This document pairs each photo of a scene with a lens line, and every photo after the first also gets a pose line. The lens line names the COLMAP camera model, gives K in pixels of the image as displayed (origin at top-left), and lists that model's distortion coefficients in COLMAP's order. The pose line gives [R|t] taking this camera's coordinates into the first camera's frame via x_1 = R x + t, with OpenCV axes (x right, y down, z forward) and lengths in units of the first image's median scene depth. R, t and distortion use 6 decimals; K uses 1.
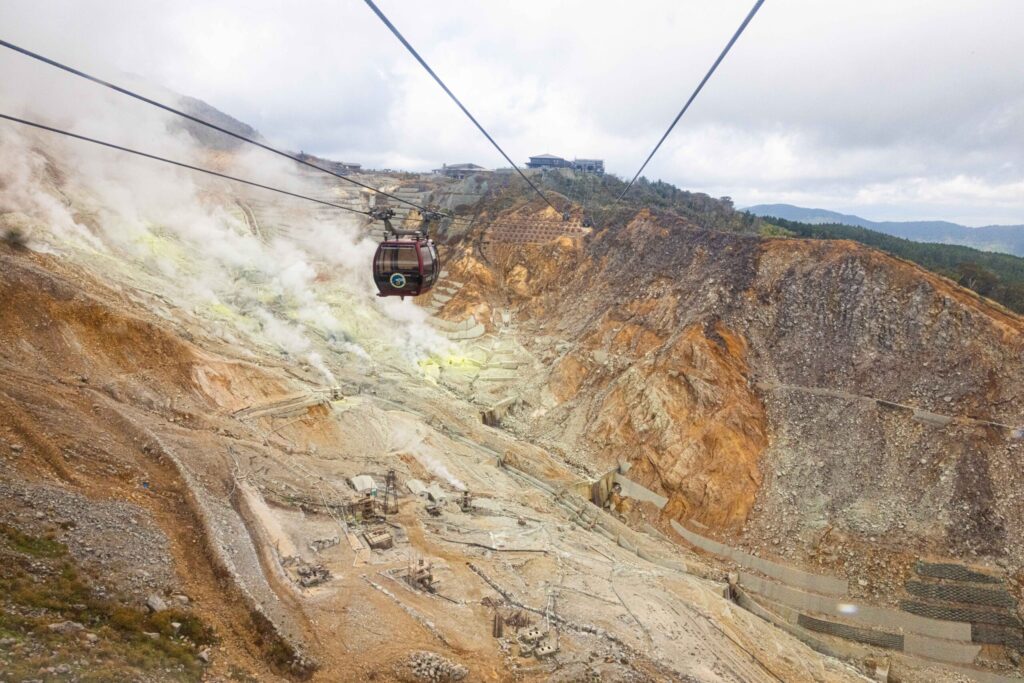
lens RADIAL K [[692.9, 0, 515.3], [0, 692.9, 344.2], [0, 0, 1]] dist [-0.001211, -0.001293]
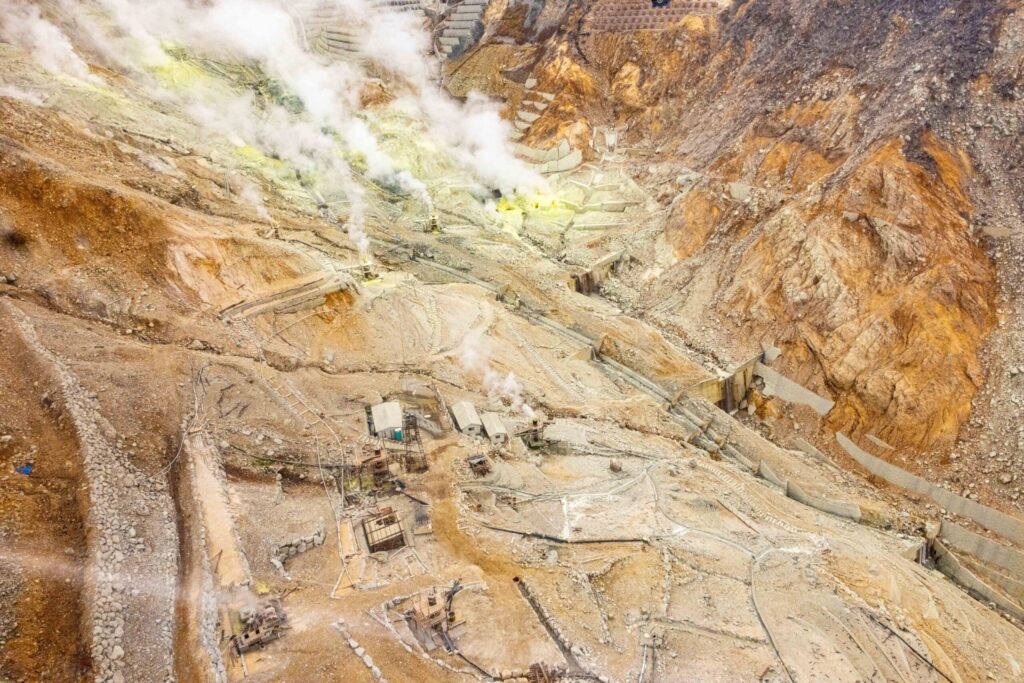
lens RADIAL K [[692.9, 0, 515.3], [0, 692.9, 344.2], [0, 0, 1]] dist [-0.001211, -0.001293]
pose [[0.983198, -0.004125, -0.182493, 0.028619], [0.052693, 0.963599, 0.262108, -0.035348], [0.174769, -0.267321, 0.947626, 0.276934]]
